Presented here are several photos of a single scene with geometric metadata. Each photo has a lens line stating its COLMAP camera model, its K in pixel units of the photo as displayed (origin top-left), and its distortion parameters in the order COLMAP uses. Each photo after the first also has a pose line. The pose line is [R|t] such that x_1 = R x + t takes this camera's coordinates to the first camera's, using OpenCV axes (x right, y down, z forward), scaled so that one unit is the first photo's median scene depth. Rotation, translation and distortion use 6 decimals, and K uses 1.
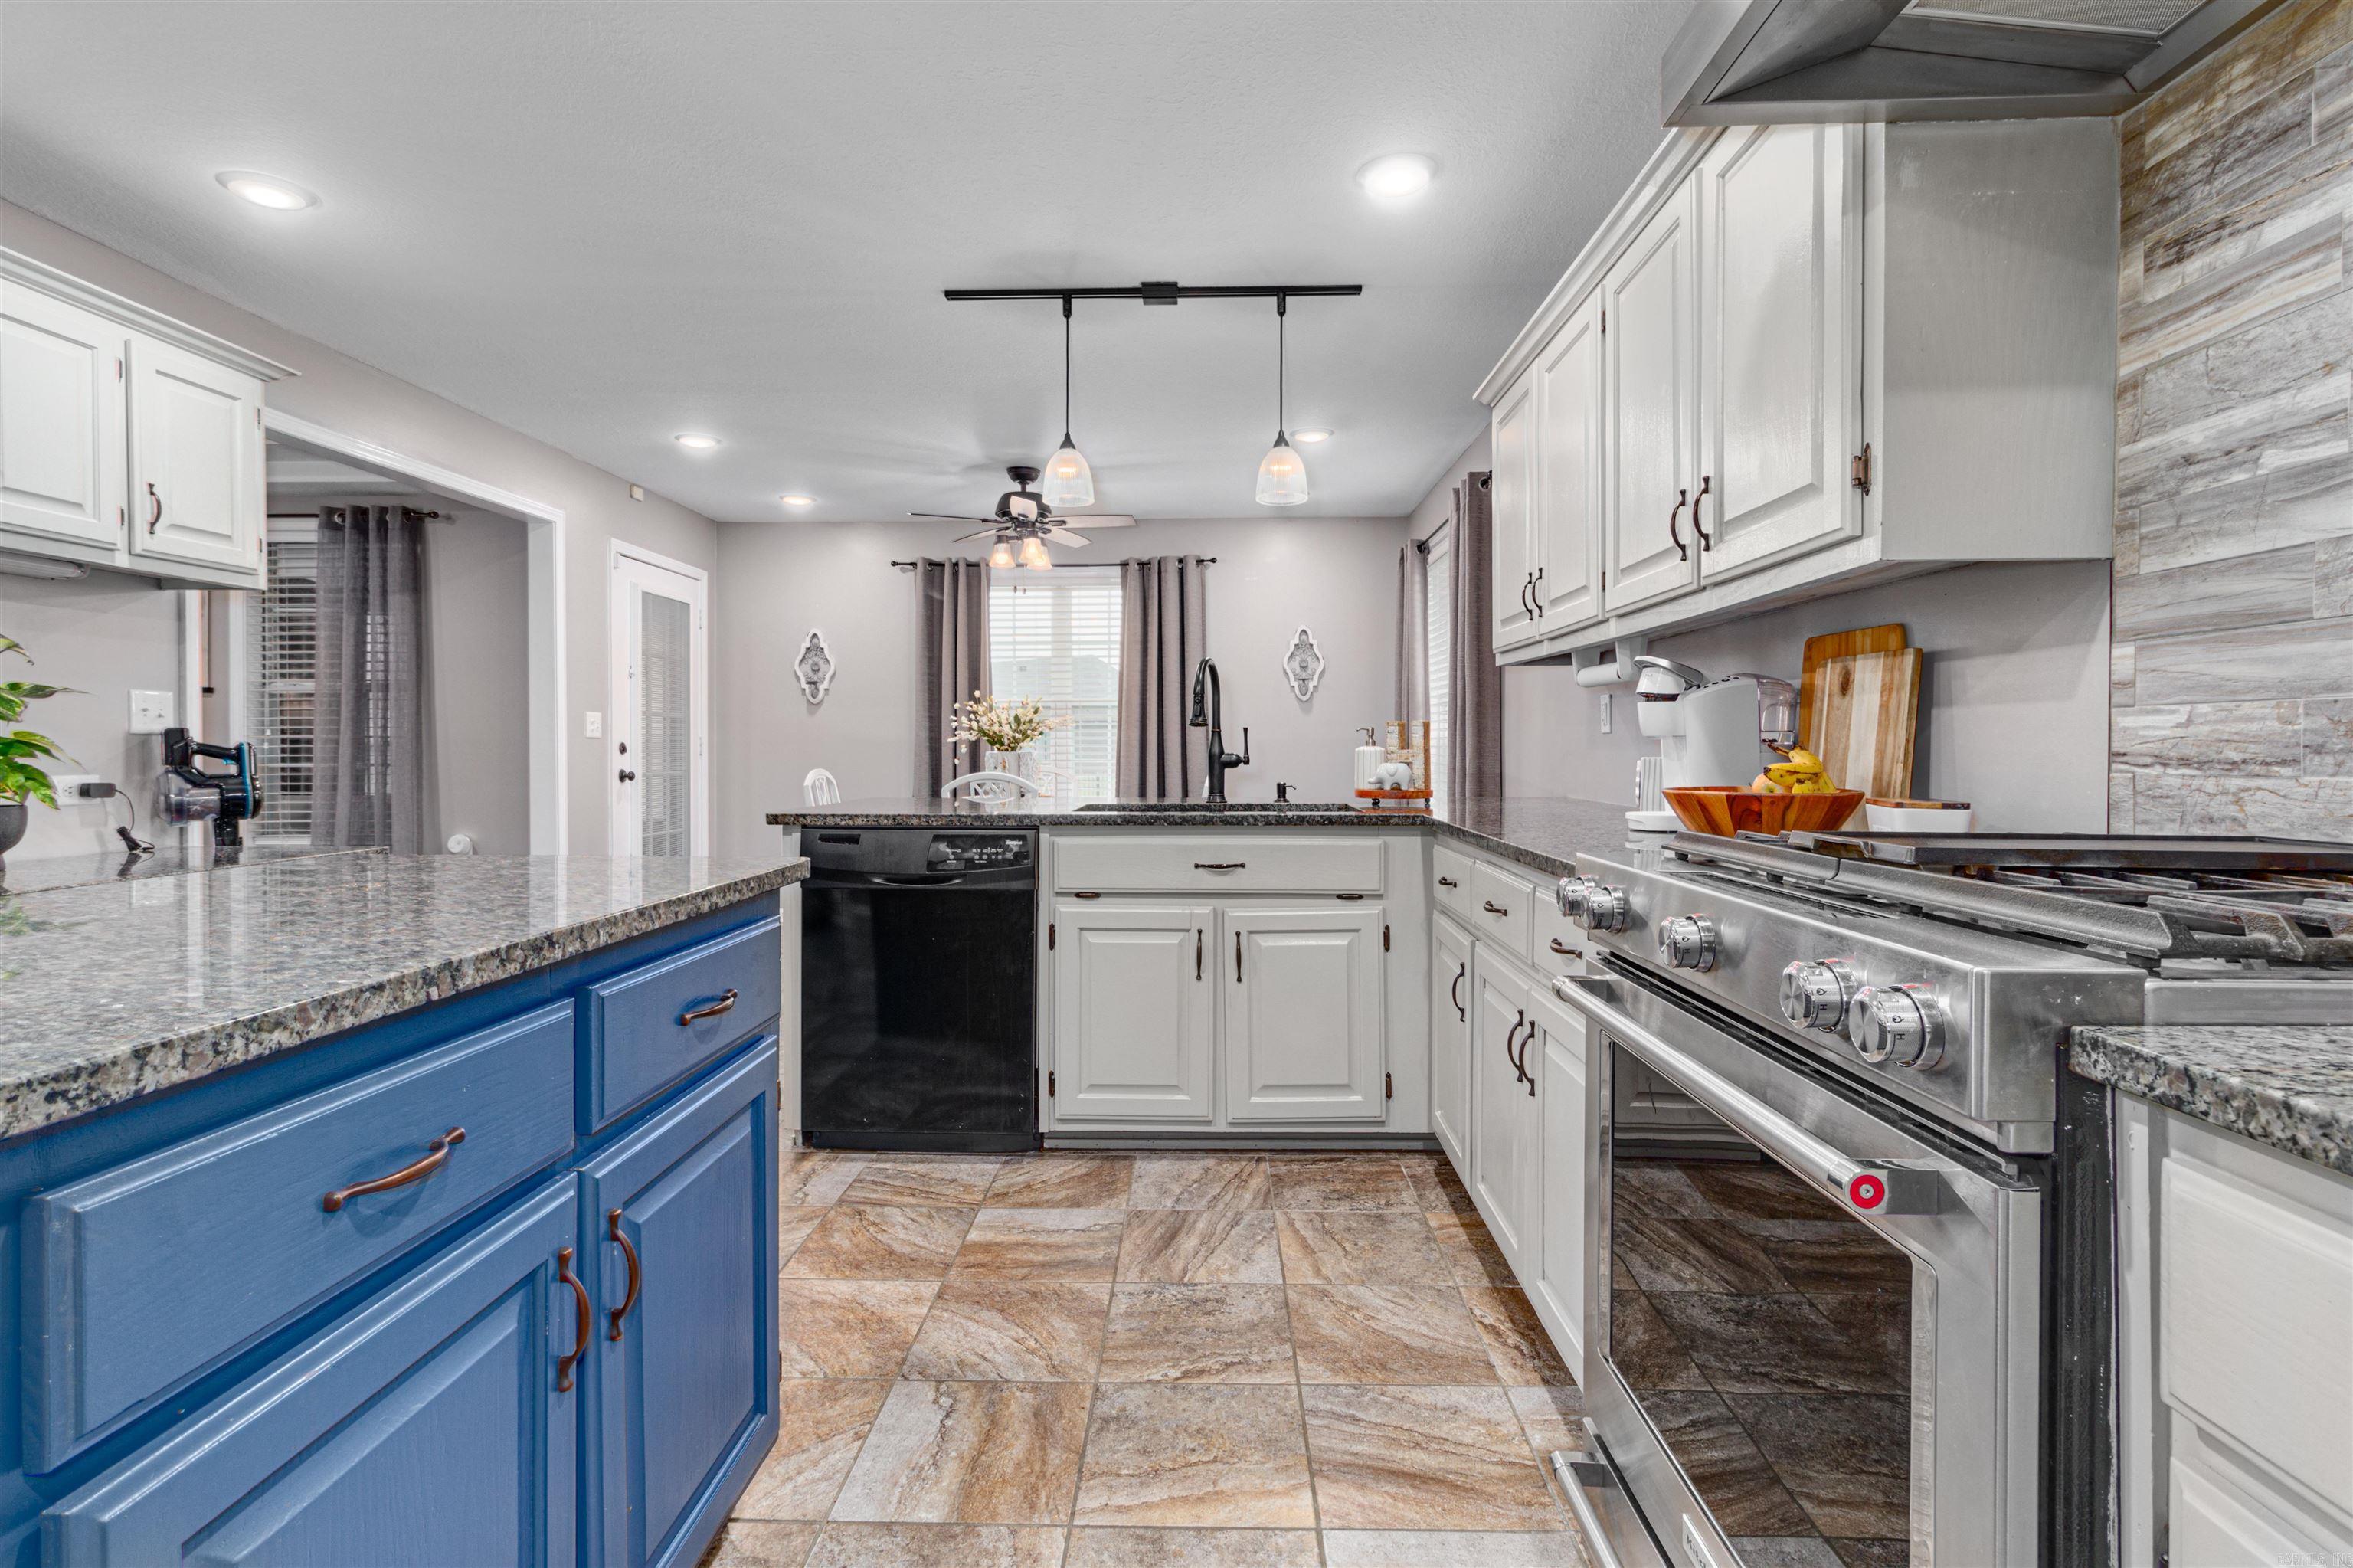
lens RADIAL K [[1100.5, 0, 1182.8], [0, 1100.5, 758.6], [0, 0, 1]] dist [0.001312, 0.000562]
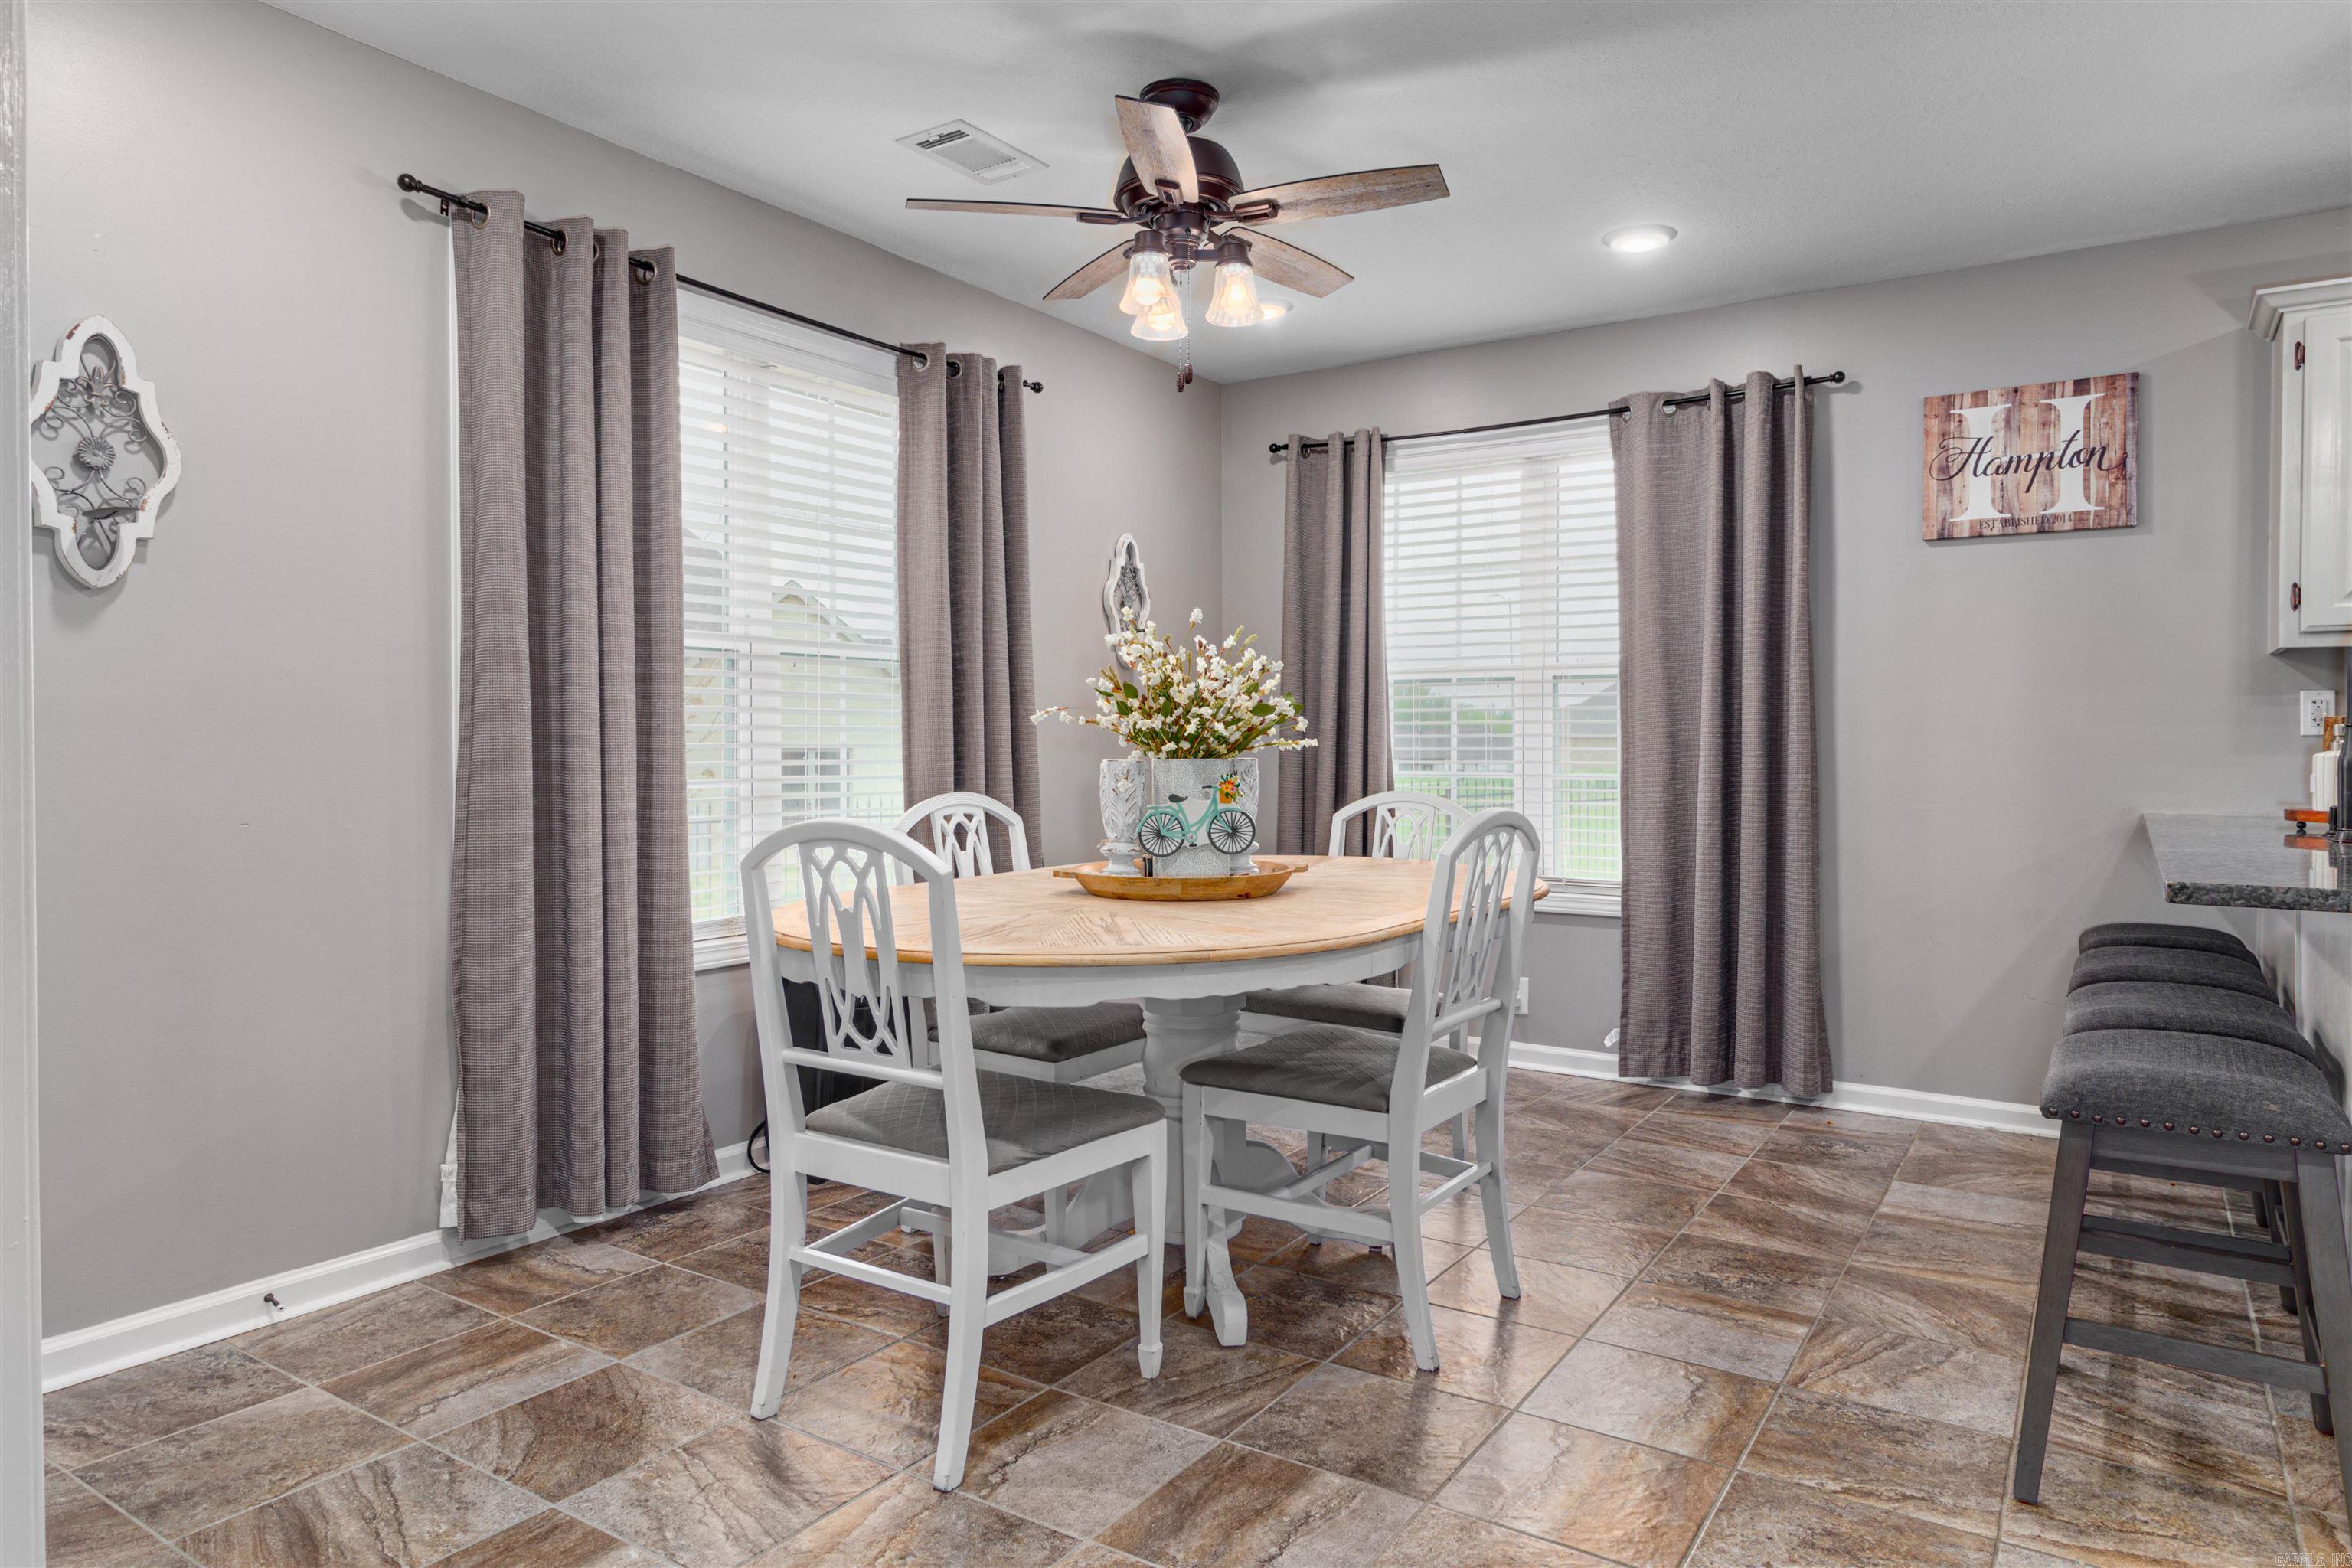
lens RADIAL K [[1407.4, 0, 1181.9], [0, 1407.4, 760.7], [0, 0, 1]] dist [-0.002615, -0.000374]
pose [[0.532854, -0.005090, 0.846192, -1.883502], [0.004915, 0.999984, 0.002920, -0.021572], [-0.846193, 0.002603, 0.532870, 2.204891]]
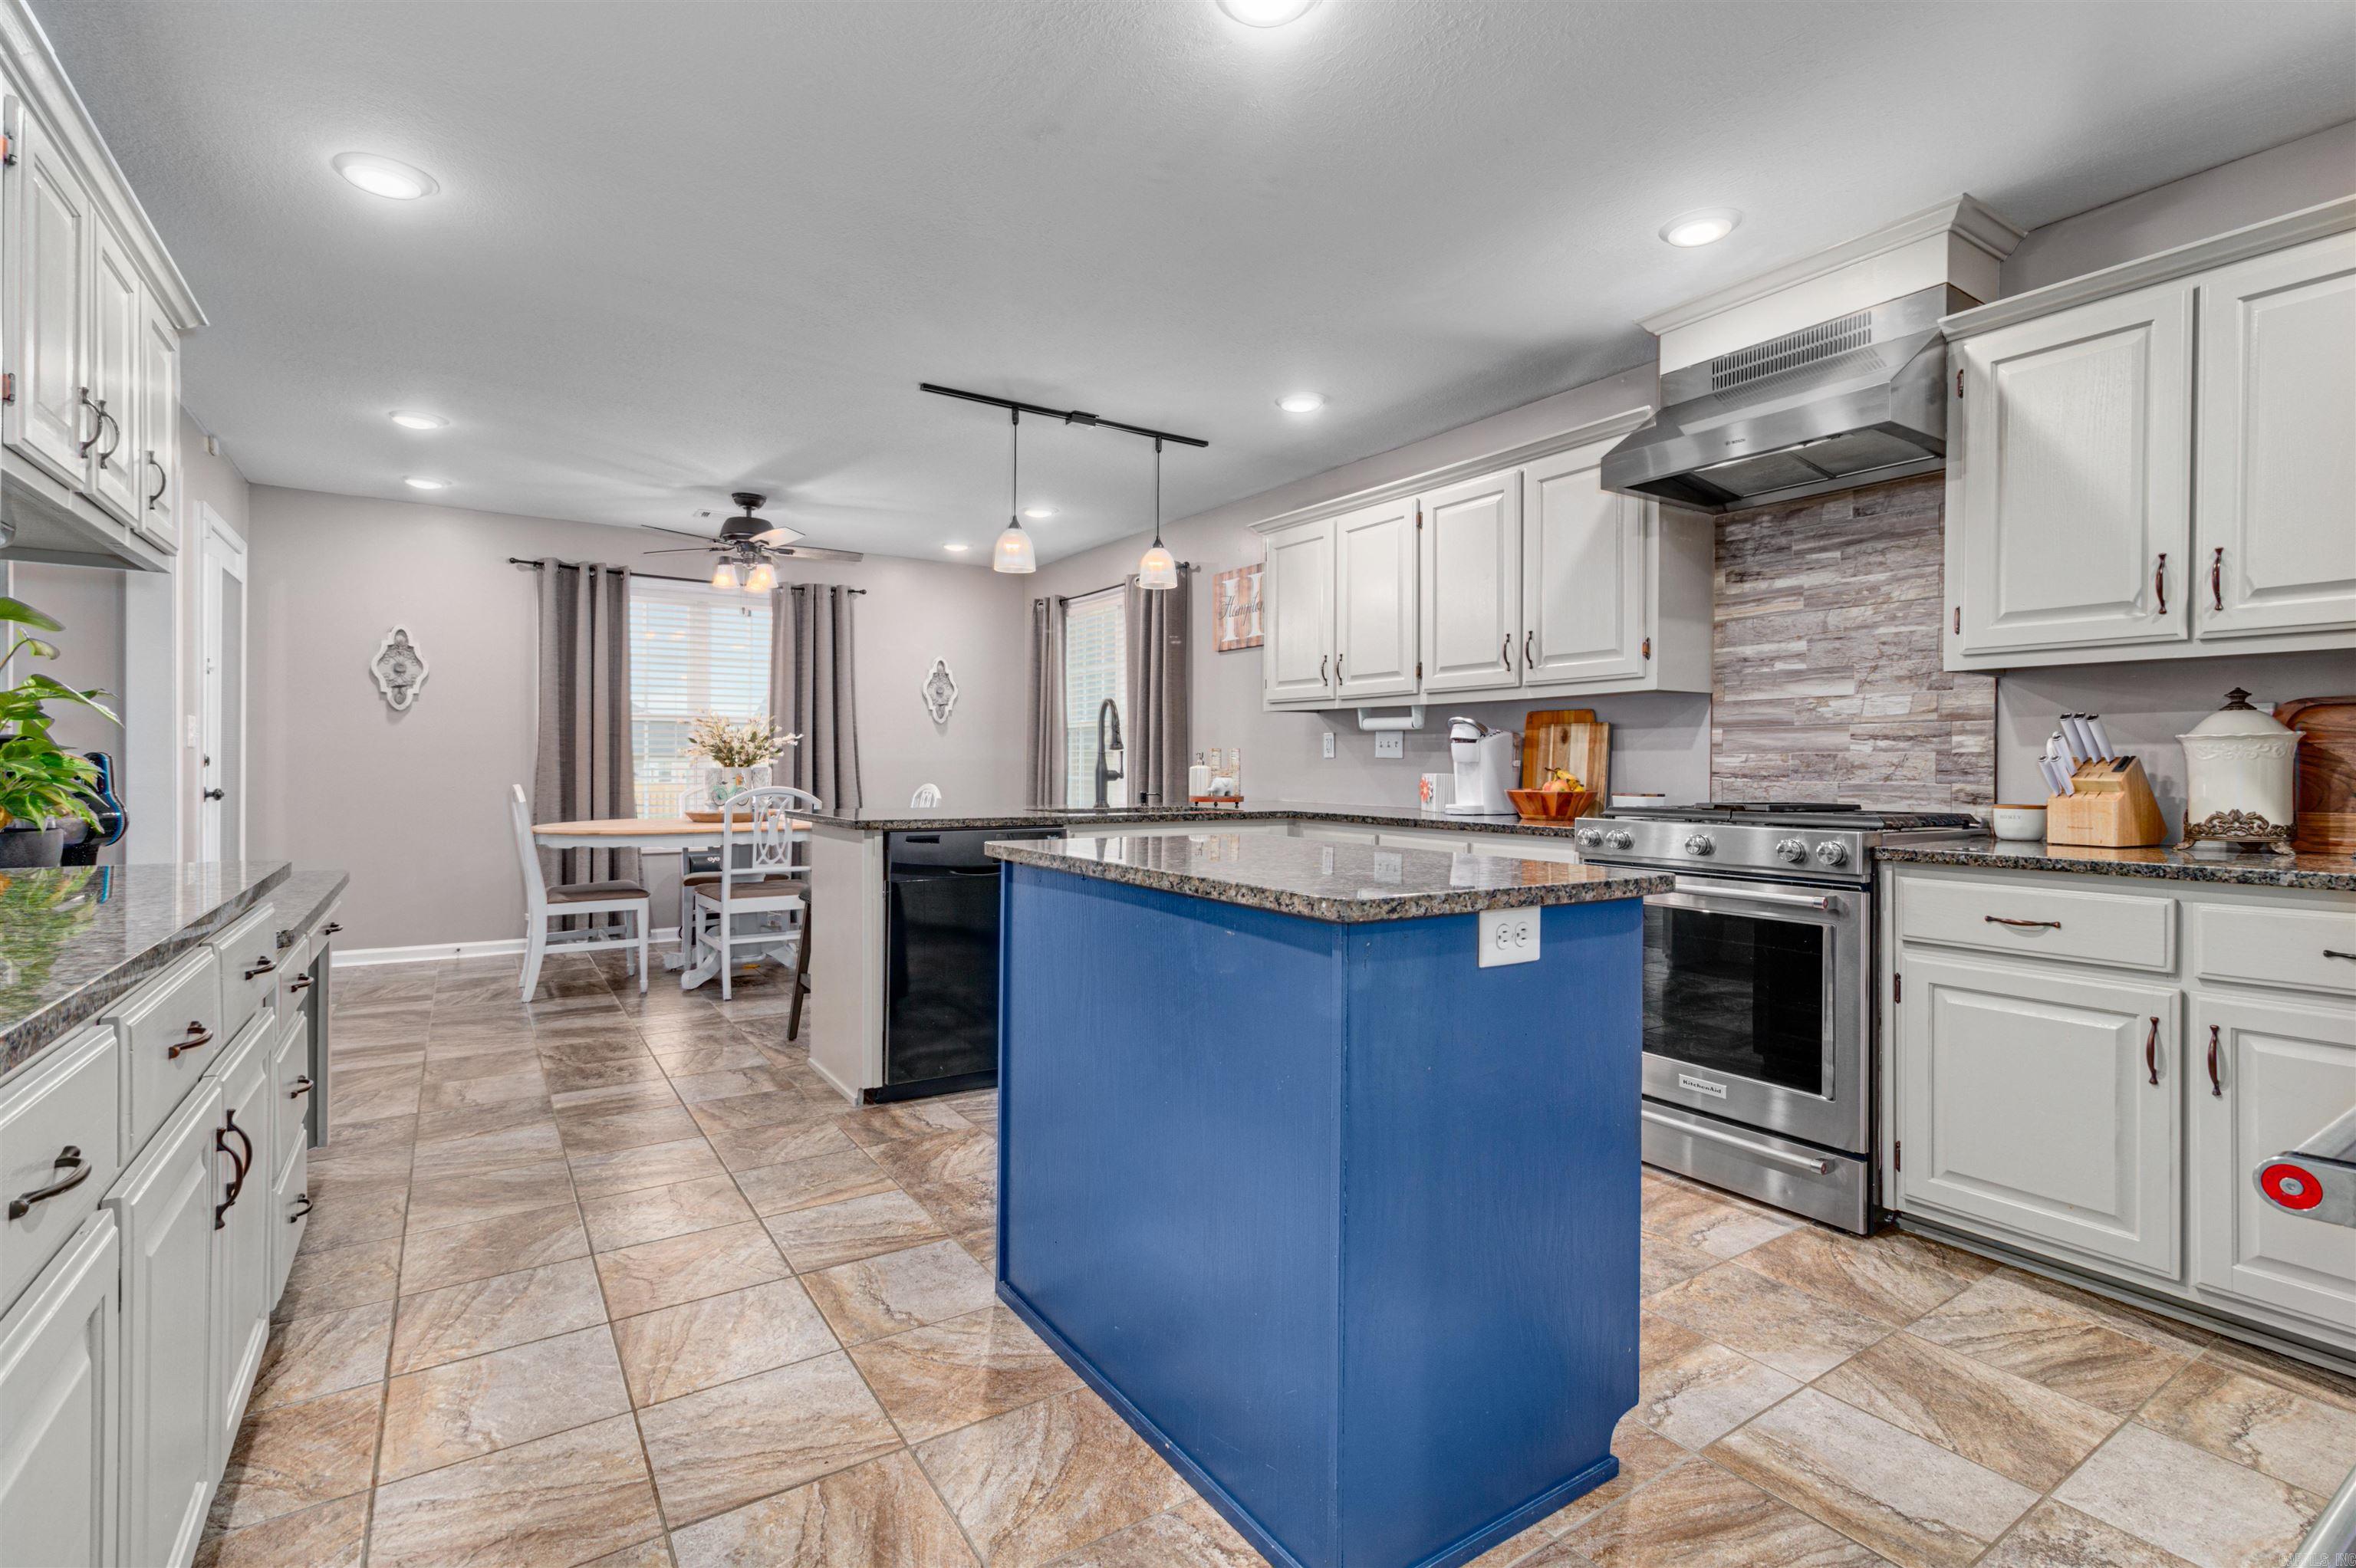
lens RADIAL K [[1091.3, 0, 1201.7], [0, 1091.3, 769.4], [0, 0, 1]] dist [-0.003676, -0.000273]
pose [[0.813426, 0.004205, 0.581653, -1.225164], [-0.001075, 0.999983, -0.005726, 0.002789], [-0.581667, 0.004032, 0.813417, -0.259855]]
